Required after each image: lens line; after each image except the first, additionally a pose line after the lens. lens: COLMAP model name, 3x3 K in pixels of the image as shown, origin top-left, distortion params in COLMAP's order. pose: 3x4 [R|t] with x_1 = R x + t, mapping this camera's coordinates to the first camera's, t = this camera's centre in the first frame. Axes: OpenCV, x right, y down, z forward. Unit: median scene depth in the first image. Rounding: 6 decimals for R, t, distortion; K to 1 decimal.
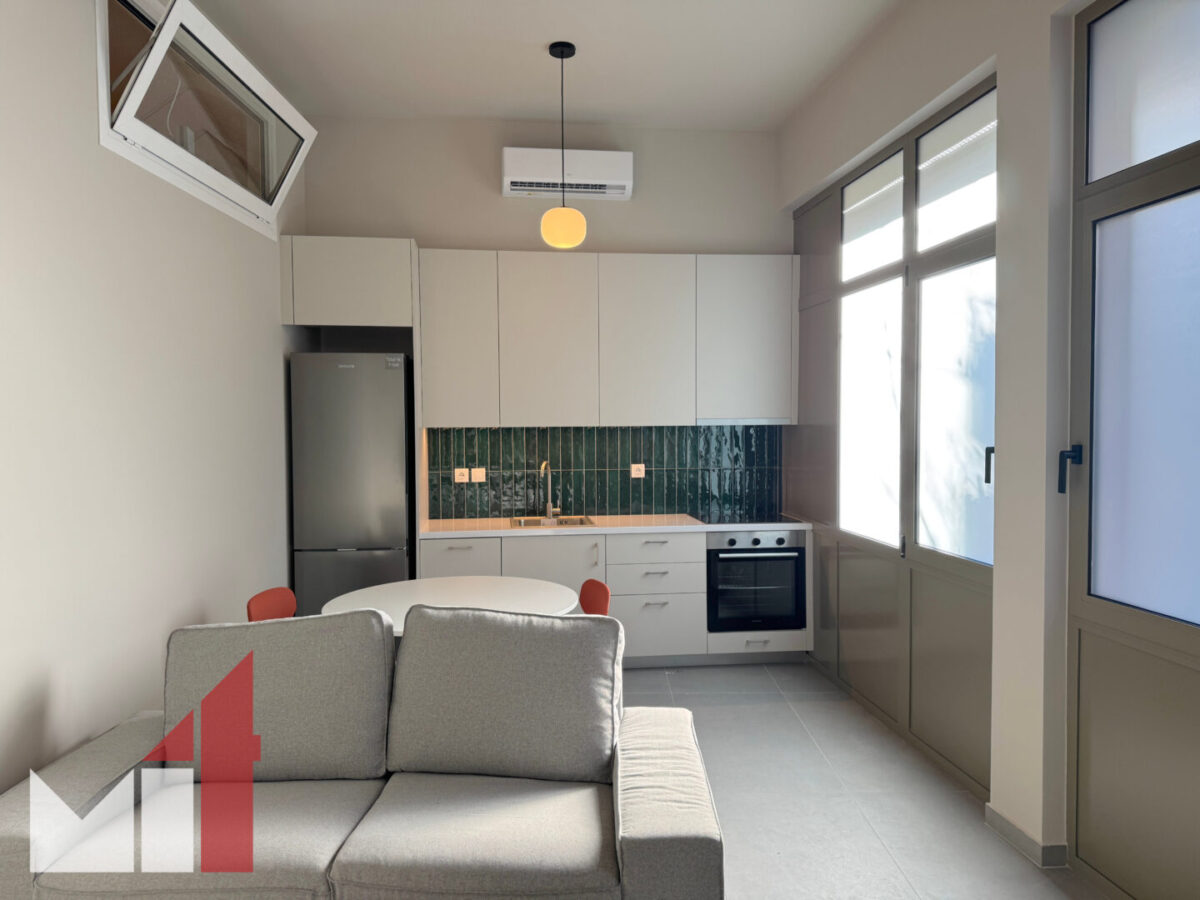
lens RADIAL K [[839.1, 0, 600.0], [0, 839.1, 450.0], [0, 0, 1]] dist [0.041932, -0.000789]
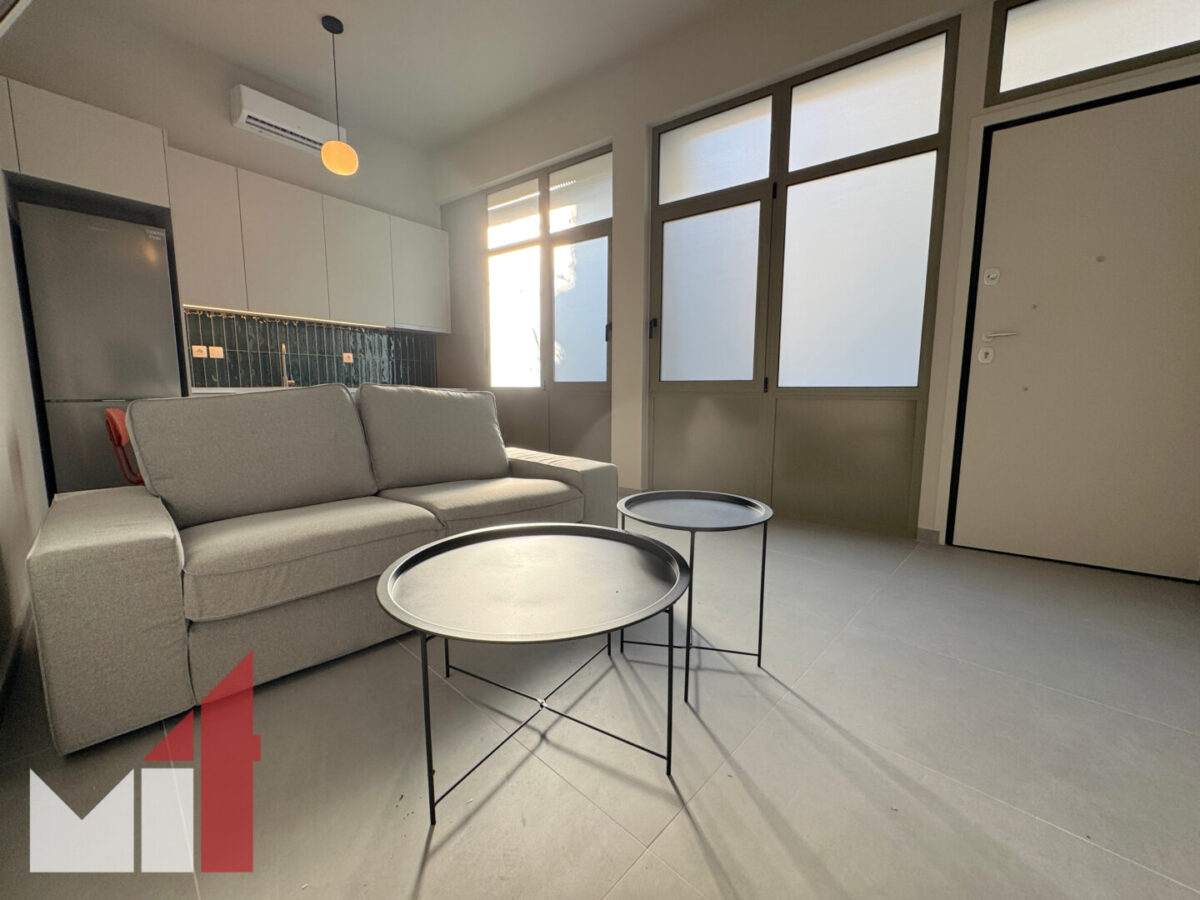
lens RADIAL K [[482.8, 0, 600.0], [0, 482.8, 450.0], [0, 0, 1]] dist [-0.002255, 0.000290]
pose [[0.690961, -0.078018, 0.718670, -0.323525], [0.017327, 0.995661, 0.091429, 0.138732], [-0.722685, -0.050721, 0.689314, 0.095099]]
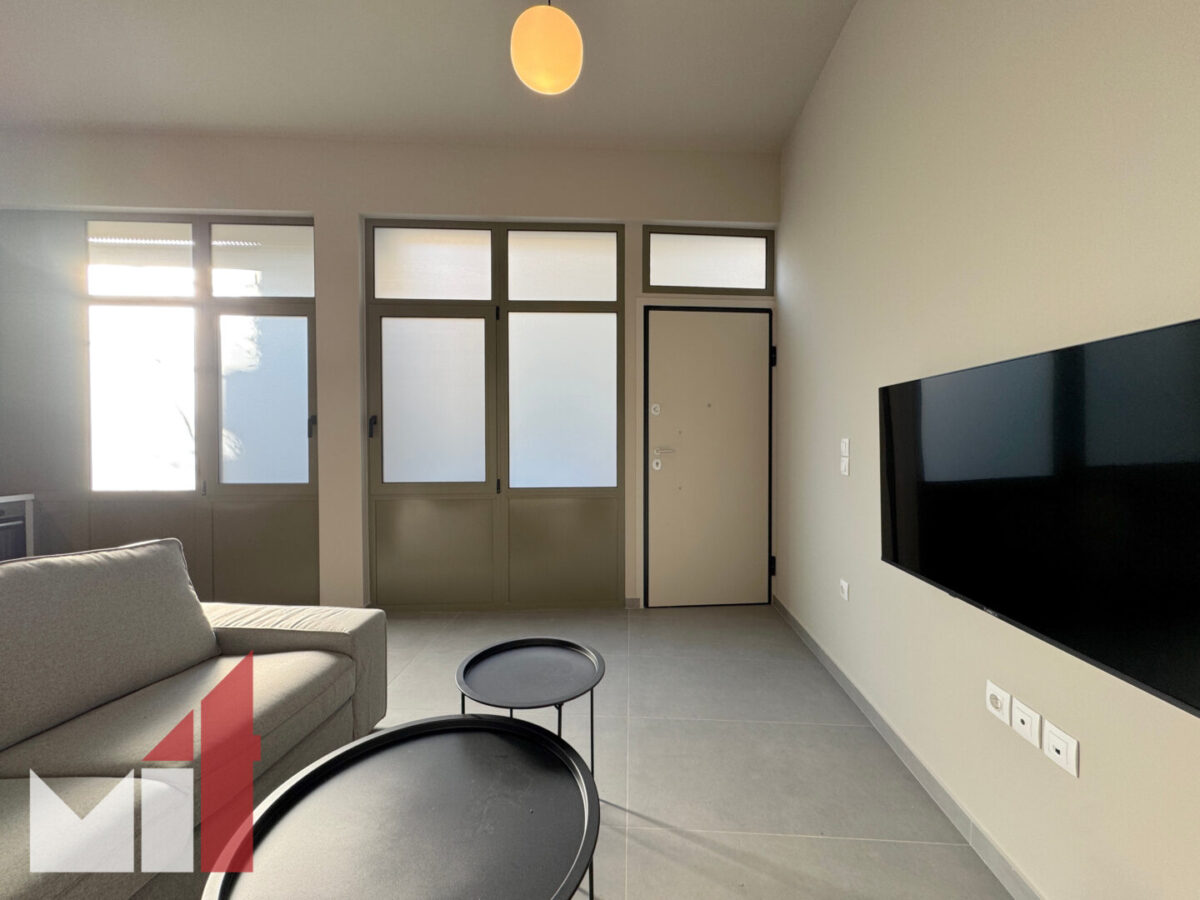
lens RADIAL K [[479.3, 0, 600.0], [0, 479.3, 450.0], [0, 0, 1]] dist [-0.001925, -0.000176]
pose [[0.067362, -0.012947, 0.997645, -0.376585], [0.036831, 0.999267, 0.010481, 0.053646], [-0.997049, 0.036039, 0.067790, 0.200728]]
